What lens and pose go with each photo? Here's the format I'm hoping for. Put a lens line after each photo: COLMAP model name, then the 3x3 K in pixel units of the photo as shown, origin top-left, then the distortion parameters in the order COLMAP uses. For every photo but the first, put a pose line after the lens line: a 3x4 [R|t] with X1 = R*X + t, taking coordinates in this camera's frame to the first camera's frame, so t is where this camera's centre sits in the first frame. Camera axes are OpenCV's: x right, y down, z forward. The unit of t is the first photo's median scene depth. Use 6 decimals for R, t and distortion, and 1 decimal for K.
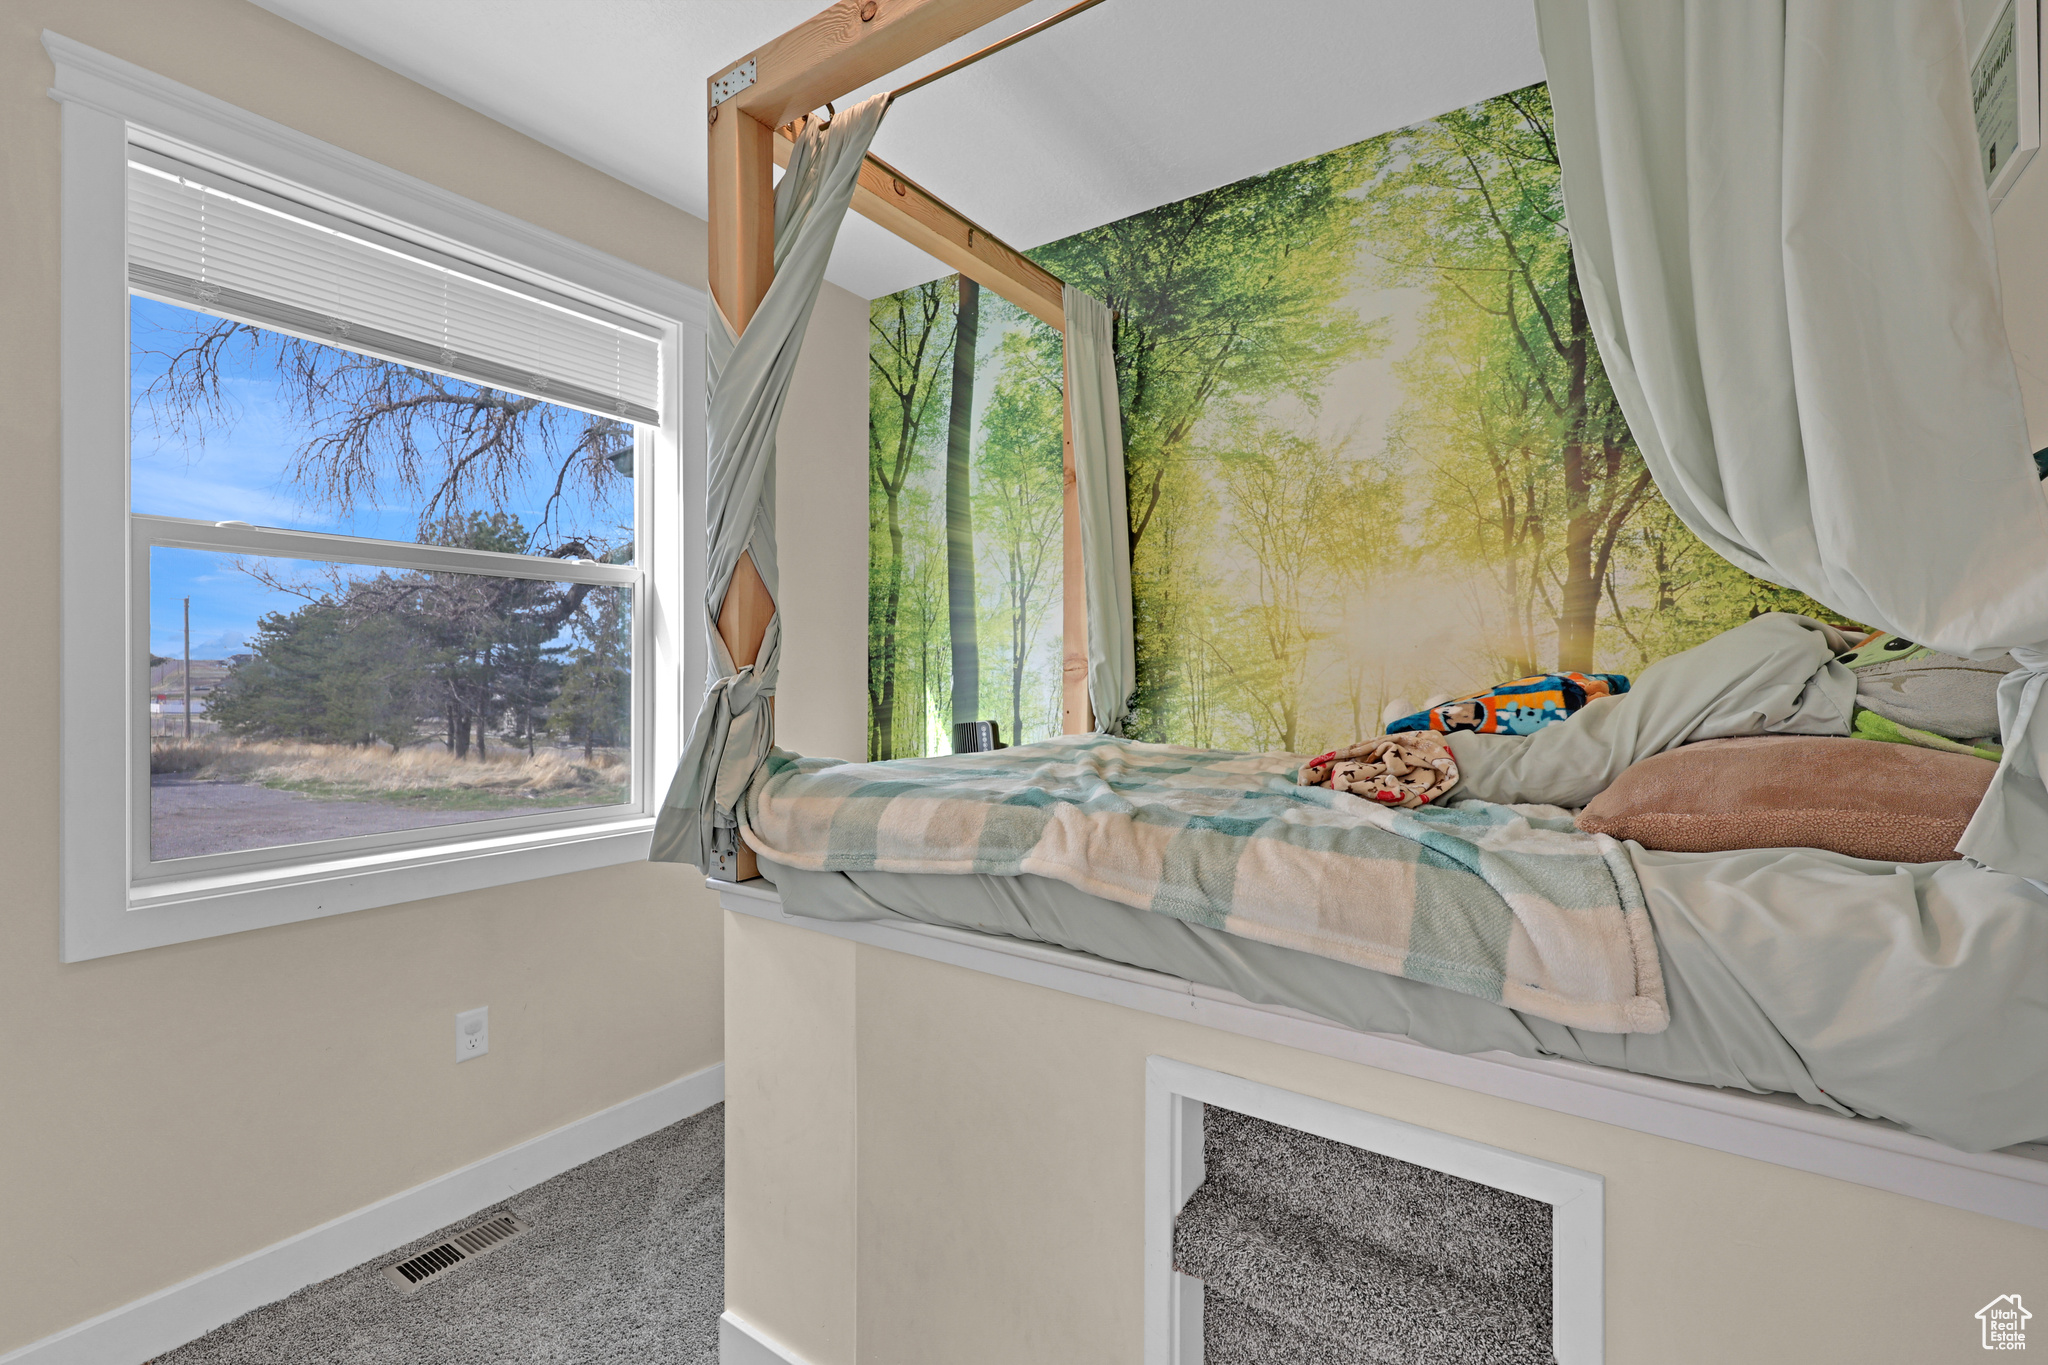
lens RADIAL K [[910.5, 0, 1006.0], [0, 910.5, 677.6], [0, 0, 1]] dist [0.003241, 0.000216]
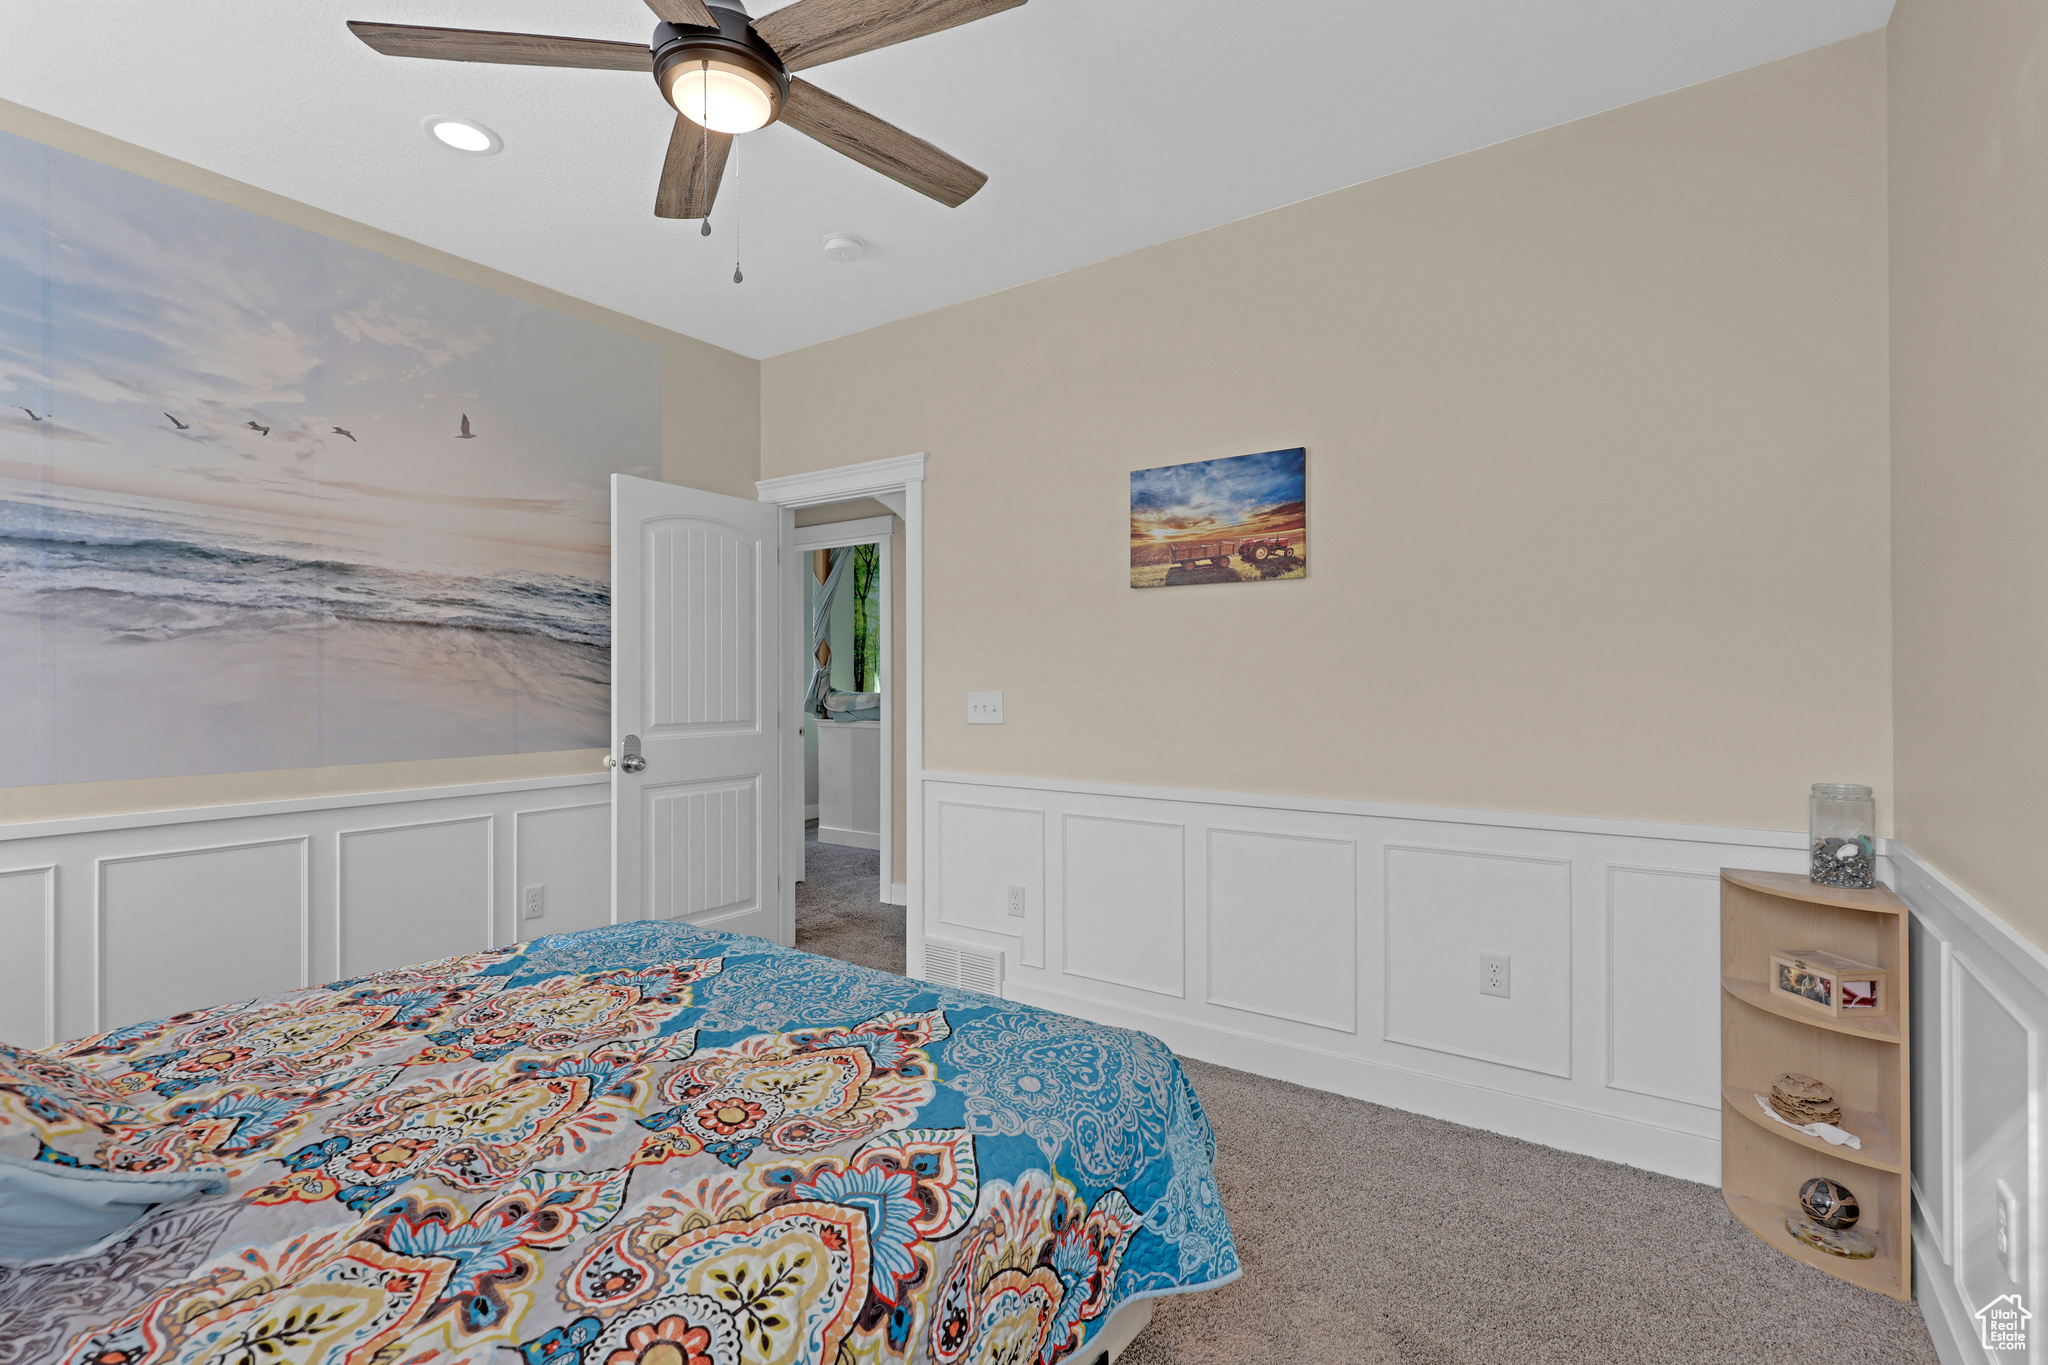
lens RADIAL K [[910.5, 0, 1006.0], [0, 910.5, 677.6], [0, 0, 1]] dist [0.003241, 0.000216]
pose [[0.999911, -0.004522, 0.012568, 0.249149], [0.004534, 0.999989, -0.000971, 0.023760], [-0.012564, 0.001028, 0.999921, -1.602552]]
